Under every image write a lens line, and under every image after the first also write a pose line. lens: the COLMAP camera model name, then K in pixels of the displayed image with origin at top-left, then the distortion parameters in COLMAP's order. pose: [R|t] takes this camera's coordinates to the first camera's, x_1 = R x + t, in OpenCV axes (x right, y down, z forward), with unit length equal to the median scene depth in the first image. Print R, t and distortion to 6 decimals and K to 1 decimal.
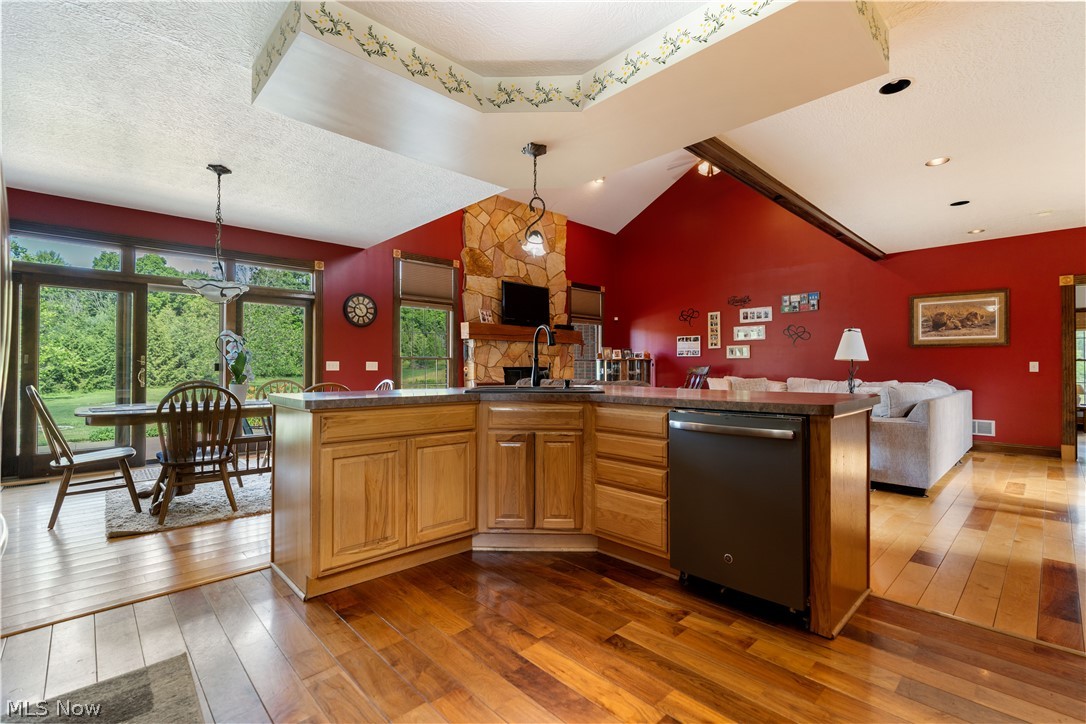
lens RADIAL K [[486.8, 0, 546.7], [0, 486.8, 362.0], [0, 0, 1]] dist [-0.008035, 0.003826]
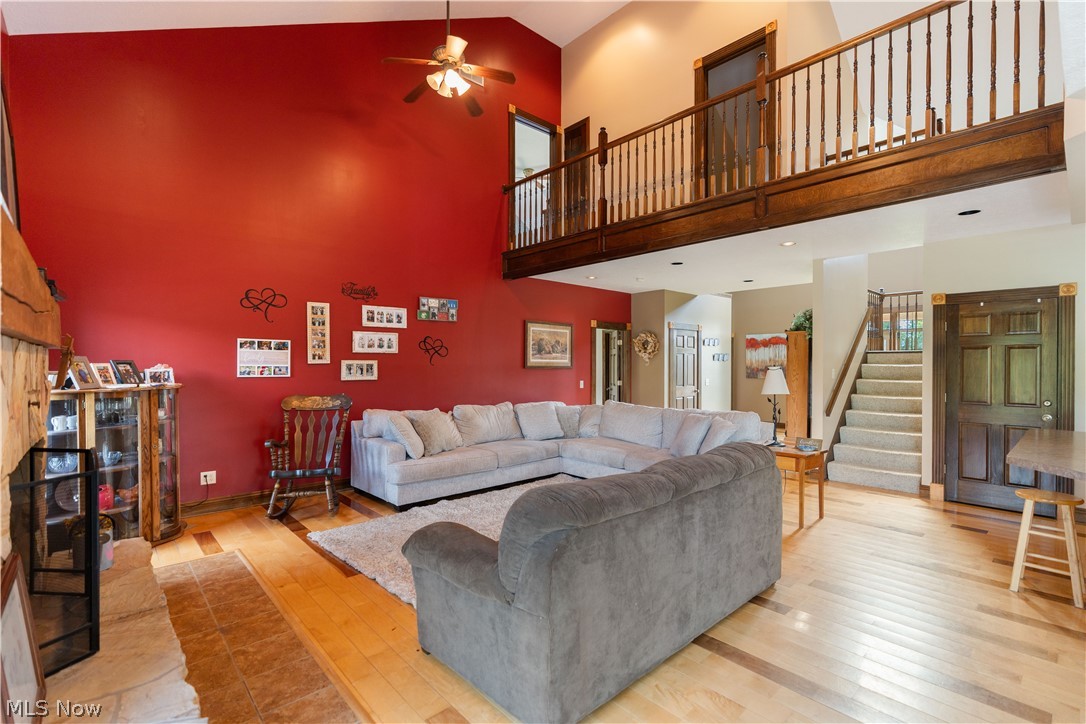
lens RADIAL K [[486.8, 0, 546.0], [0, 486.8, 368.7], [0, 0, 1]] dist [-0.008035, 0.003826]
pose [[0.019301, -0.012308, 0.999738, -0.273838], [-0.012570, 0.999842, 0.012552, -0.036640], [-0.999735, -0.012809, 0.019143, 0.795496]]
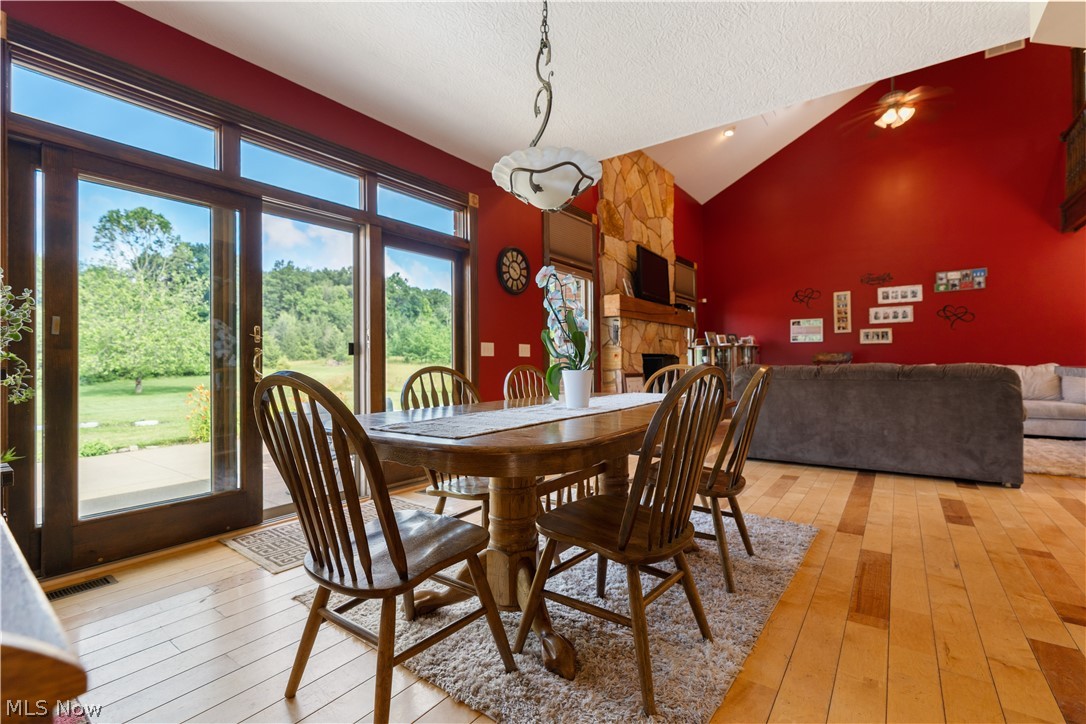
lens RADIAL K [[486.8, 0, 547.6], [0, 486.8, 358.5], [0, 0, 1]] dist [-0.008035, 0.003826]
pose [[0.984142, -0.006359, 0.177269, -0.384843], [0.006302, 0.999980, 0.000884, 0.016908], [-0.177271, 0.000247, 0.984162, 0.249239]]
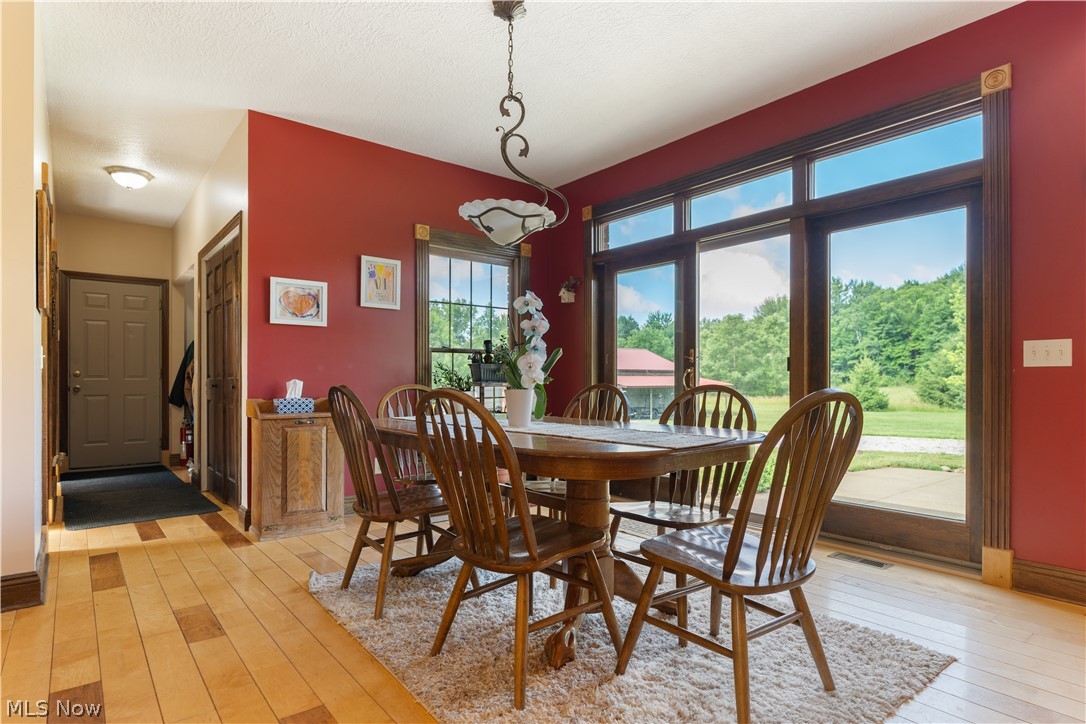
lens RADIAL K [[587.0, 0, 545.8], [0, 587.0, 377.4], [0, 0, 1]] dist [0.000717, 0.000547]
pose [[-0.076772, -0.003006, -0.997044, -0.000026], [0.013894, 0.999895, -0.004084, 0.017536], [0.996952, -0.014167, -0.076722, 0.544862]]
